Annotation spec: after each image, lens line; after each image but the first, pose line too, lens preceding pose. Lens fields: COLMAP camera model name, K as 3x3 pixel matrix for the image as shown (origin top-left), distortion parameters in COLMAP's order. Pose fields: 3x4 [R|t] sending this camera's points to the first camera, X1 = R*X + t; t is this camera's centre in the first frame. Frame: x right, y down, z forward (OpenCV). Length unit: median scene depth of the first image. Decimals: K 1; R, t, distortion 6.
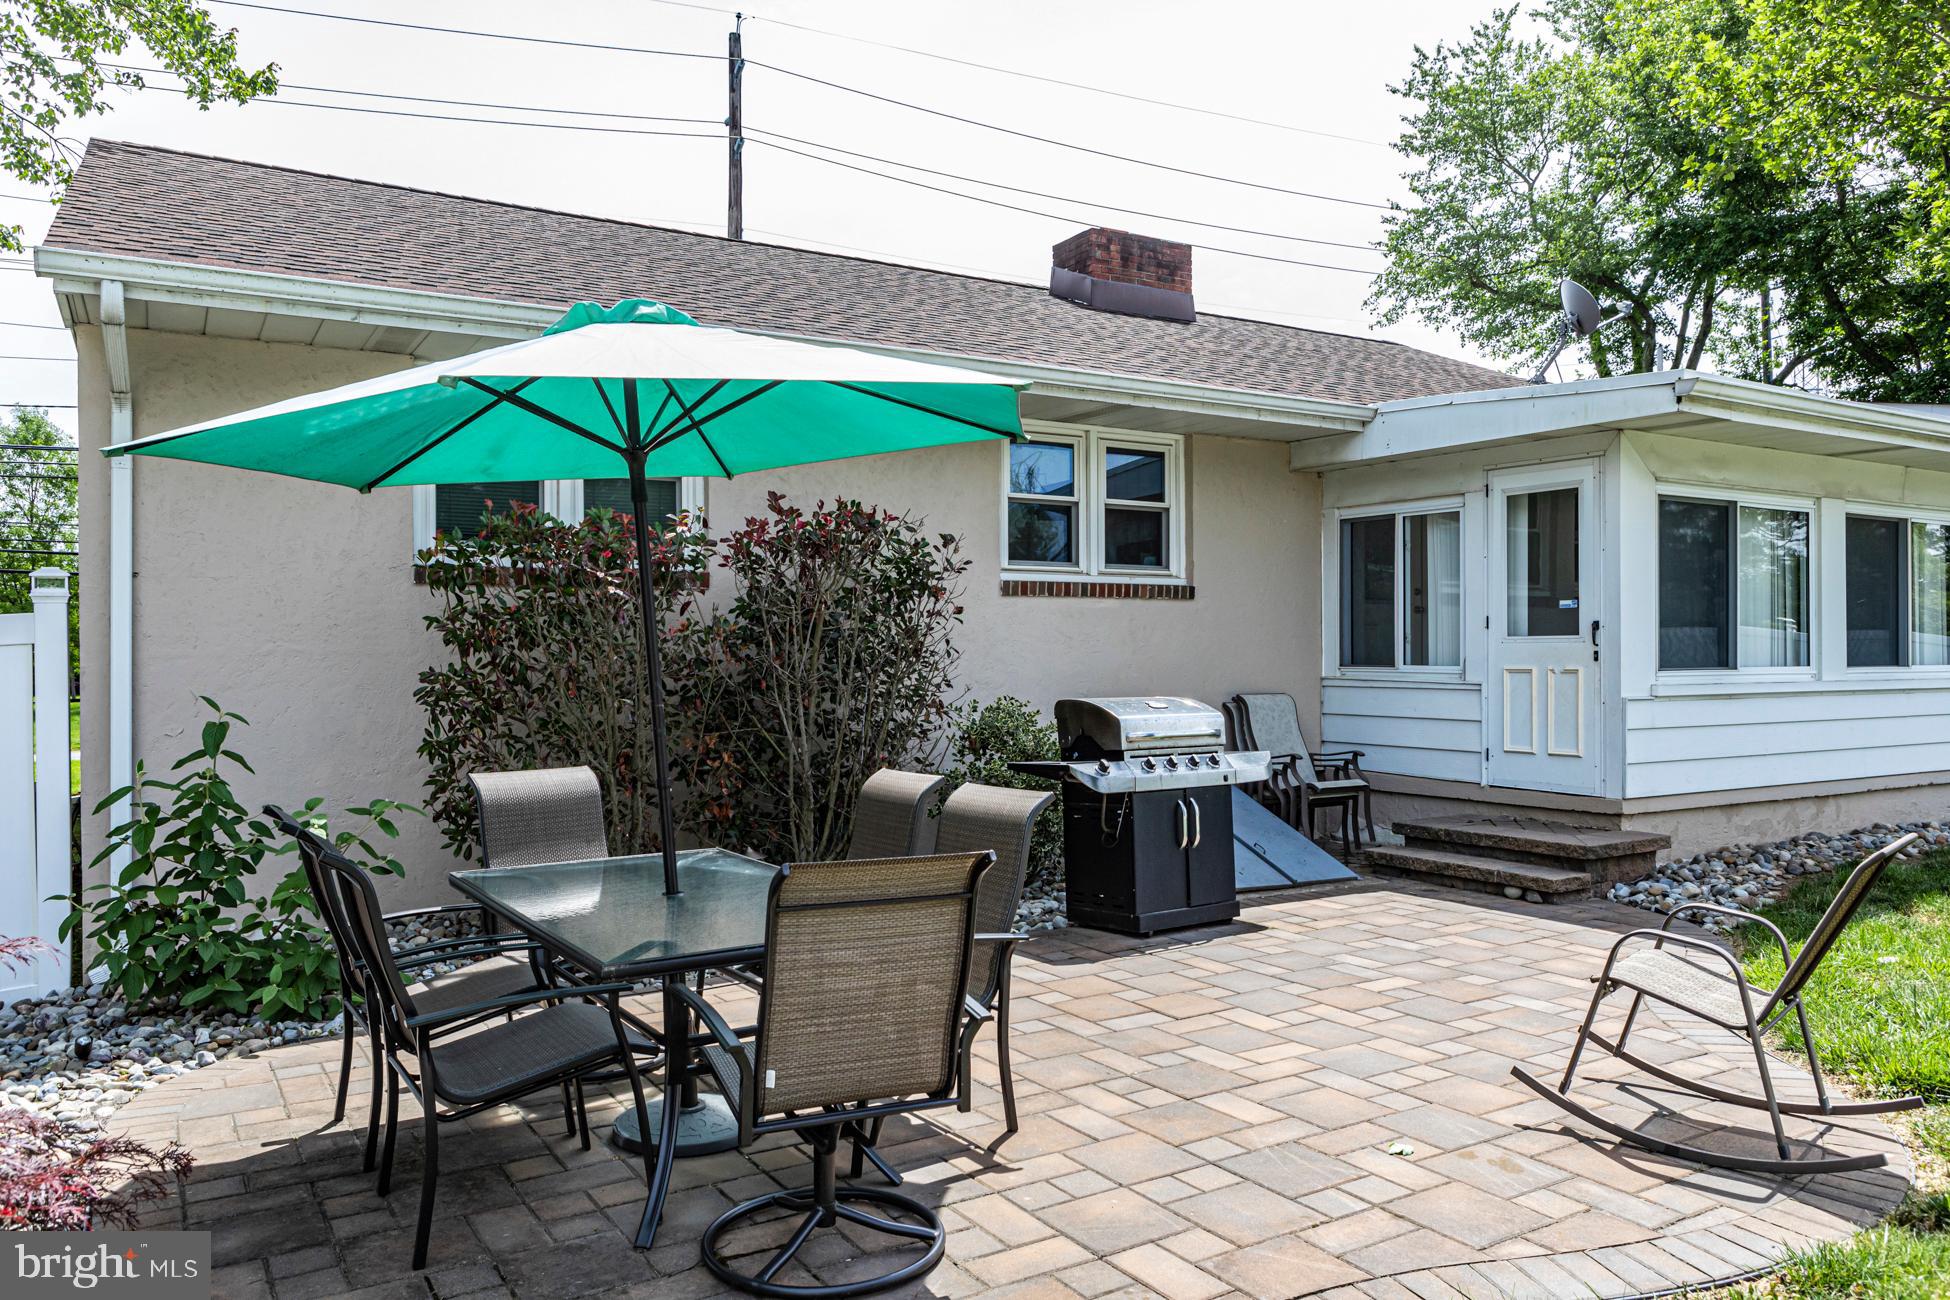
lens RADIAL K [[1395.5, 0, 954.0], [0, 1395.5, 655.5], [0, 0, 1]] dist [-0.025062, 0.006201]
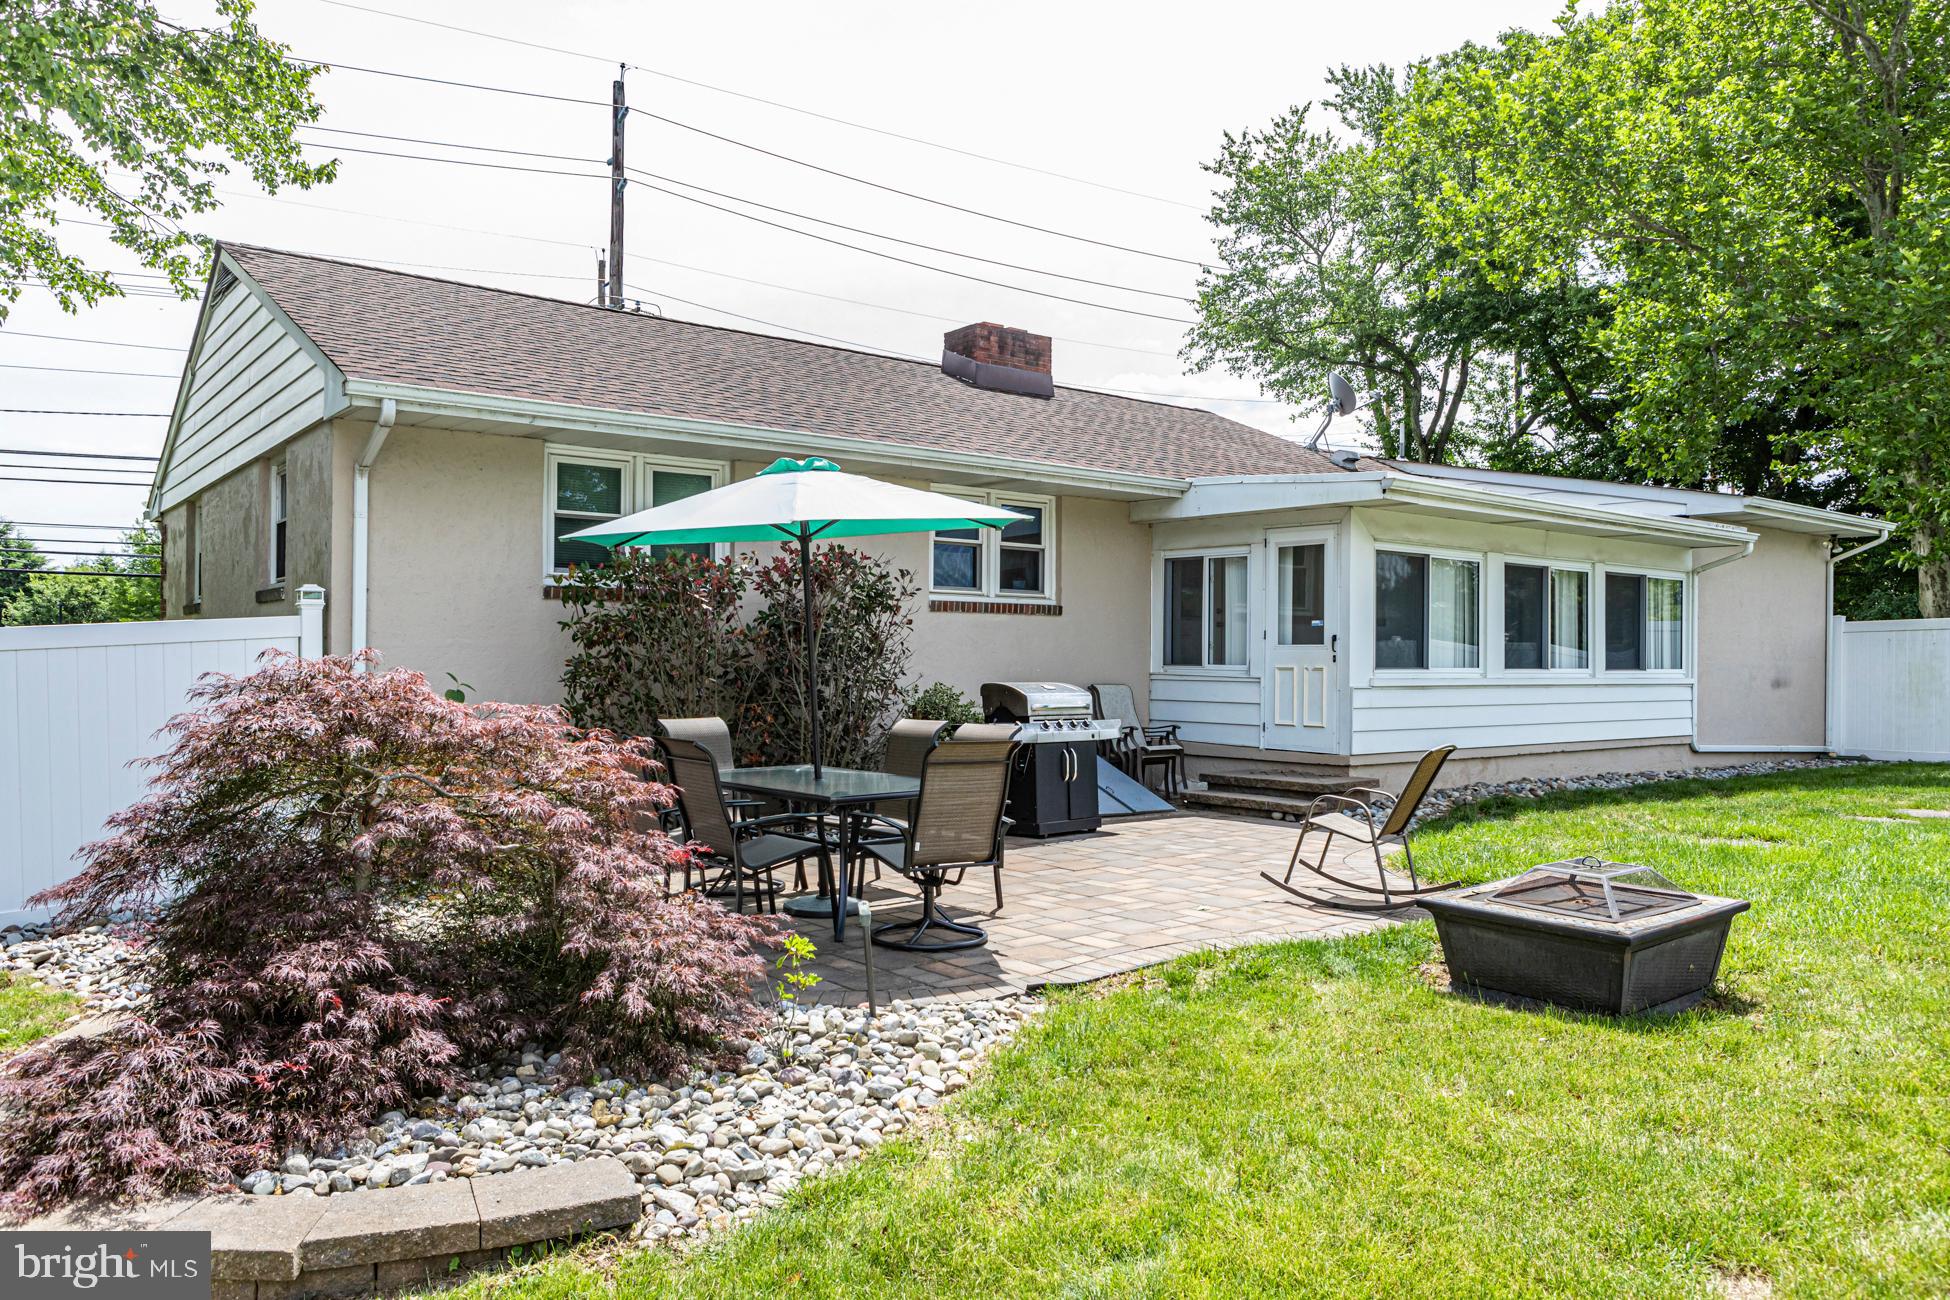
lens RADIAL K [[1395.5, 0, 970.4], [0, 1395.5, 646.1], [0, 0, 1]] dist [-0.025062, 0.006201]
pose [[0.989864, 0.011855, 0.141521, -0.113332], [-0.010432, 0.999887, -0.010793, 0.006106], [-0.141633, 0.009208, 0.989876, -0.357628]]
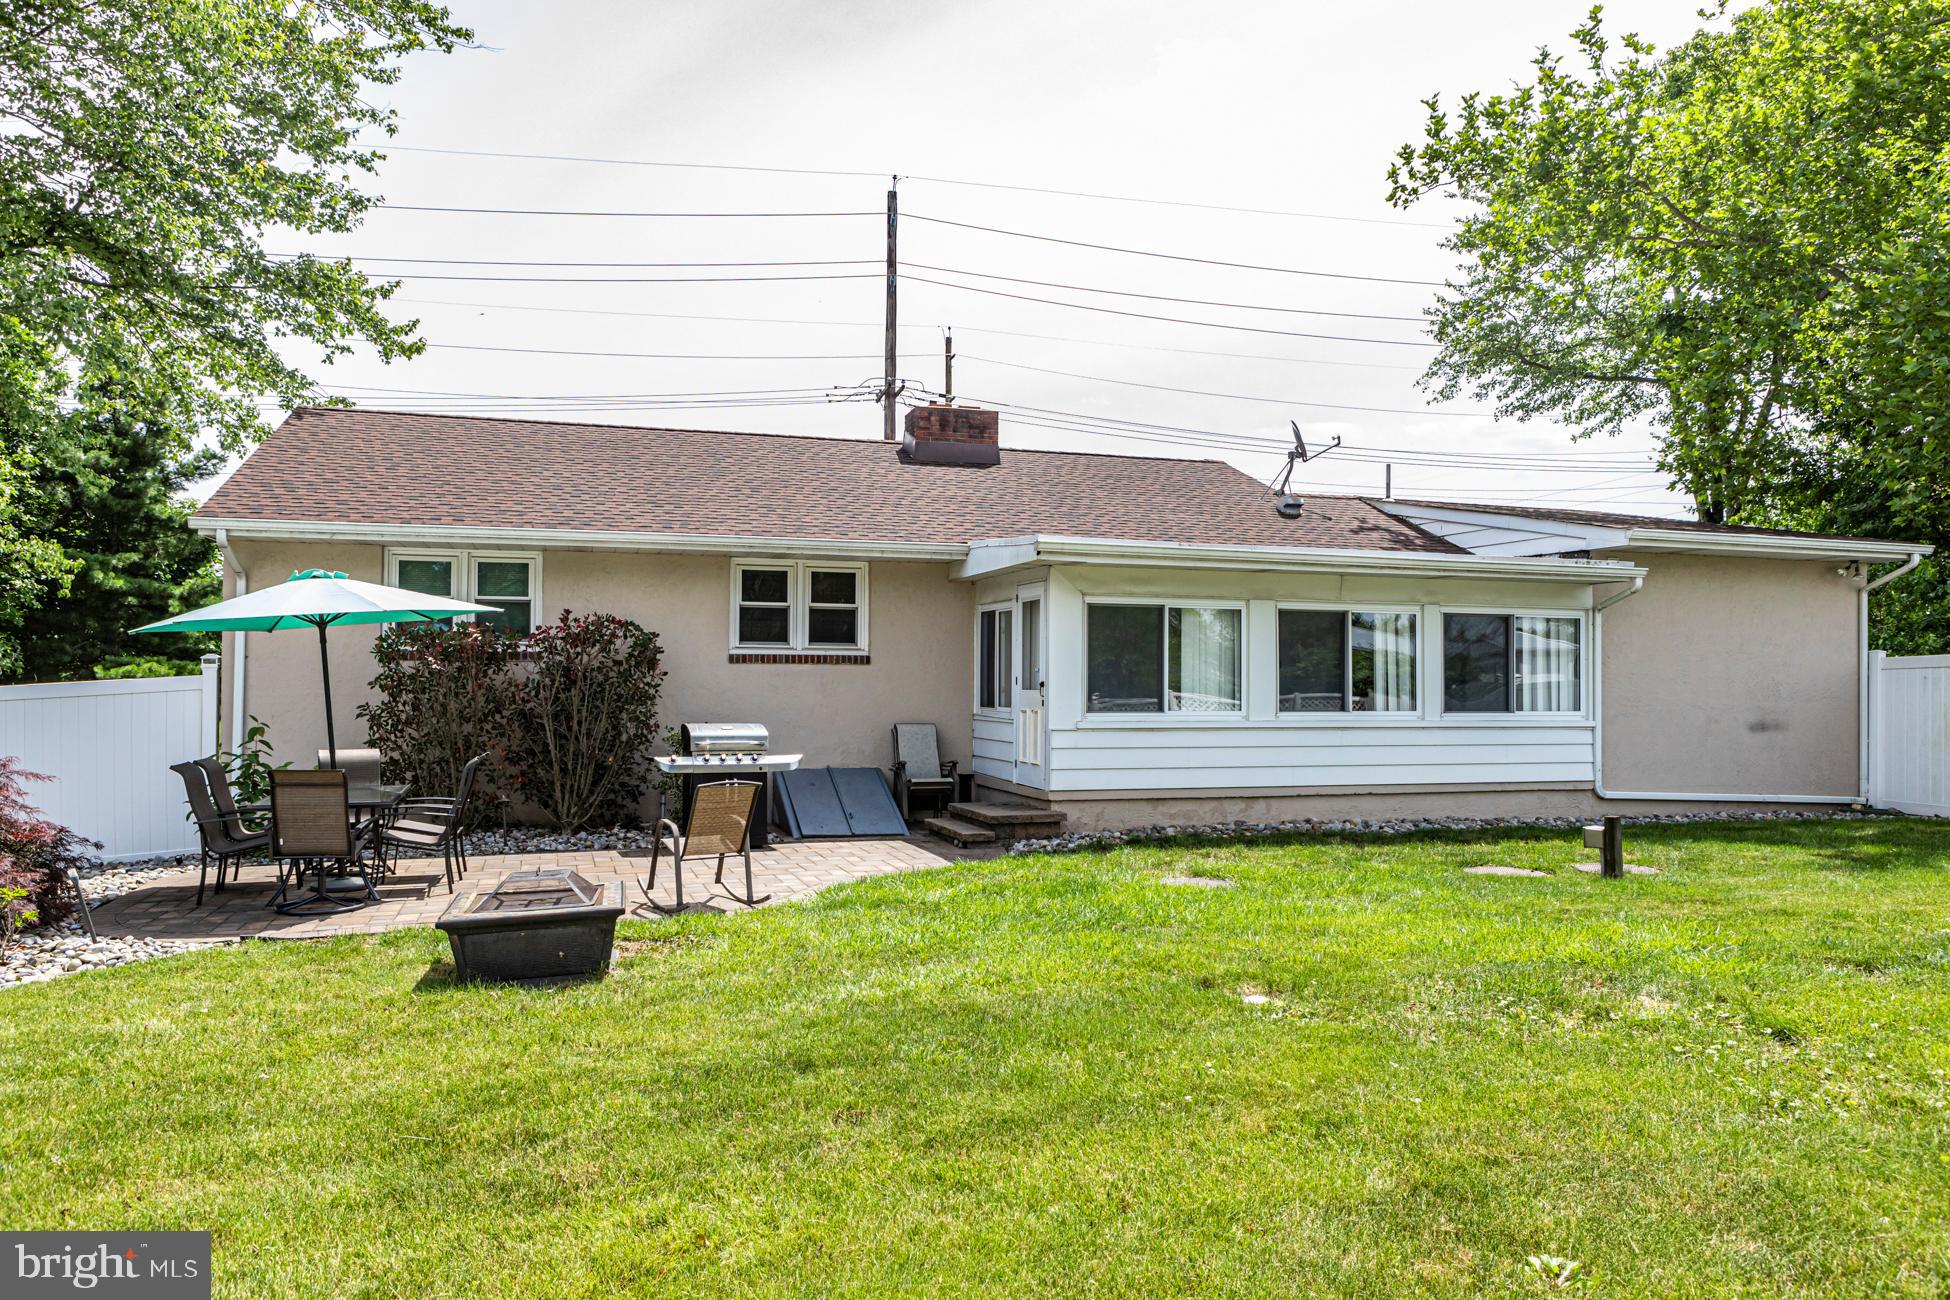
lens RADIAL K [[1340.8, 0, 962.5], [0, 1340.8, 661.2], [0, 0, 1]] dist [-0.049276, 0.005105]
pose [[0.969907, 0.005141, -0.243422, 0.655018], [-0.009009, 0.999850, -0.014780, -0.021819], [0.243309, 0.016528, 0.969808, -0.476098]]
